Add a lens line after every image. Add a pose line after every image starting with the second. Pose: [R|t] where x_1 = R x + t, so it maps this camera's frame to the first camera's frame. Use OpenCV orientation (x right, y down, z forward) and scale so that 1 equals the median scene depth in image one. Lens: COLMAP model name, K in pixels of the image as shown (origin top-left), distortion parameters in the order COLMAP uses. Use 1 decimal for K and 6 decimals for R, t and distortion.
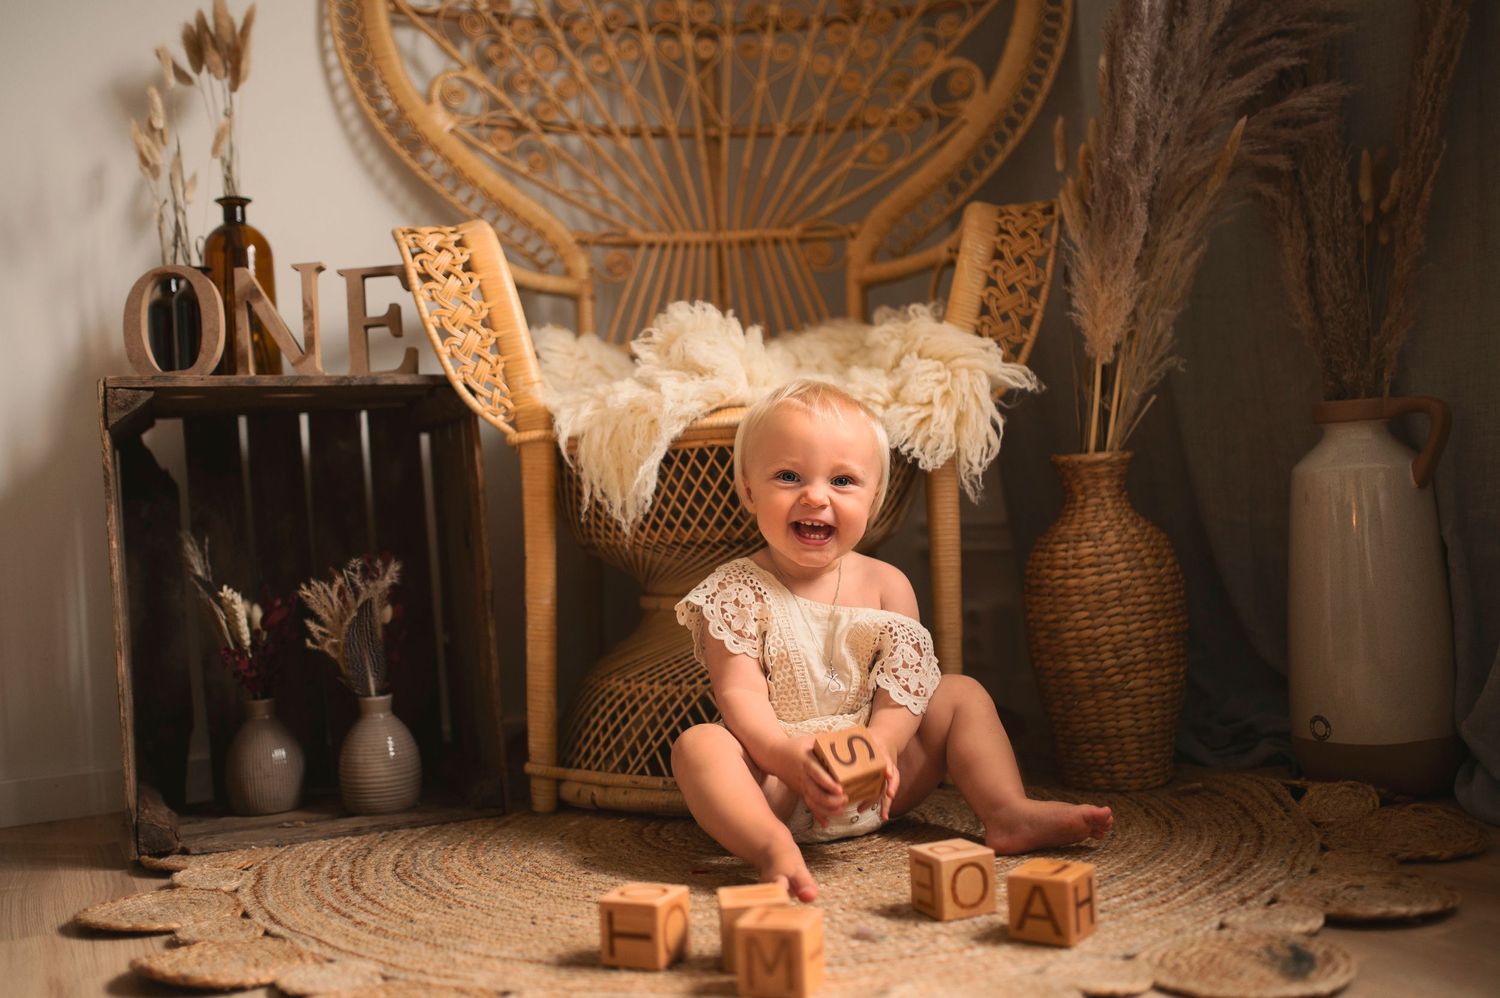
lens RADIAL K [[1466.7, 0, 742.4], [0, 1466.7, 517.5], [0, 0, 1]] dist [-0.066661, 0.098383]
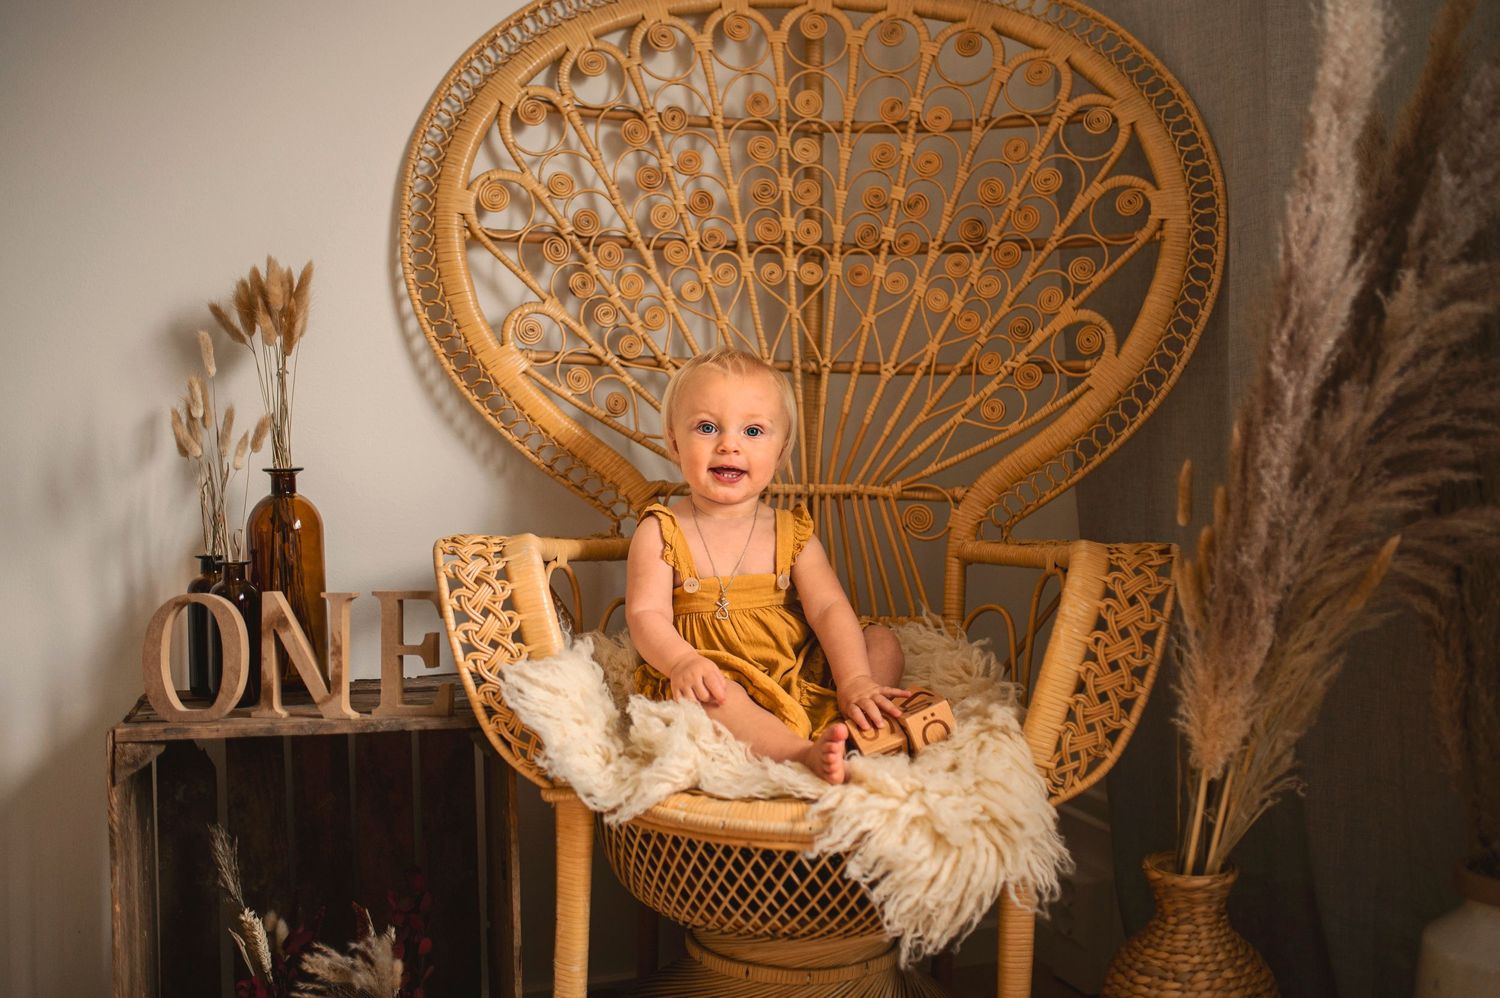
lens RADIAL K [[1458.0, 0, 746.6], [0, 1458.0, 497.2], [0, 0, 1]] dist [-0.064156, 0.093020]
pose [[0.992274, 0.062562, -0.107140, 0.053092], [-0.057123, 0.996954, 0.053100, -0.294535], [0.110136, -0.046570, 0.992825, 0.114931]]
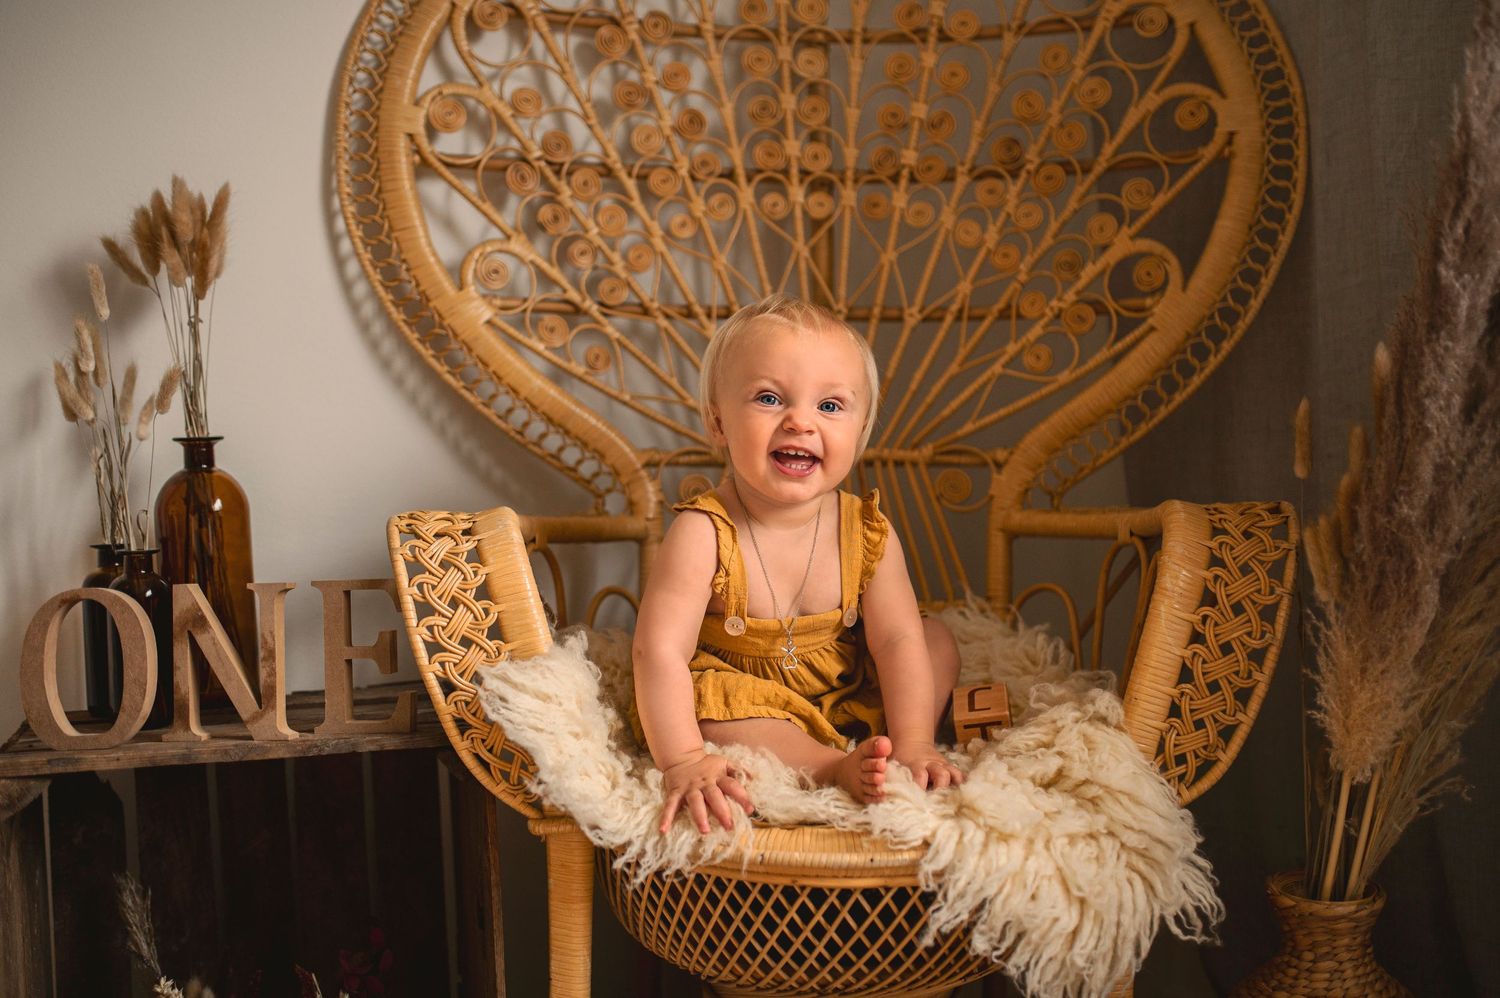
lens RADIAL K [[1456.6, 0, 756.0], [0, 1456.6, 505.2], [0, 0, 1]] dist [-0.070501, 0.106213]
pose [[0.997458, 0.041885, -0.057647, -0.009688], [-0.038865, 0.997861, 0.052558, -0.258900], [0.059725, -0.050184, 0.996953, 0.277705]]
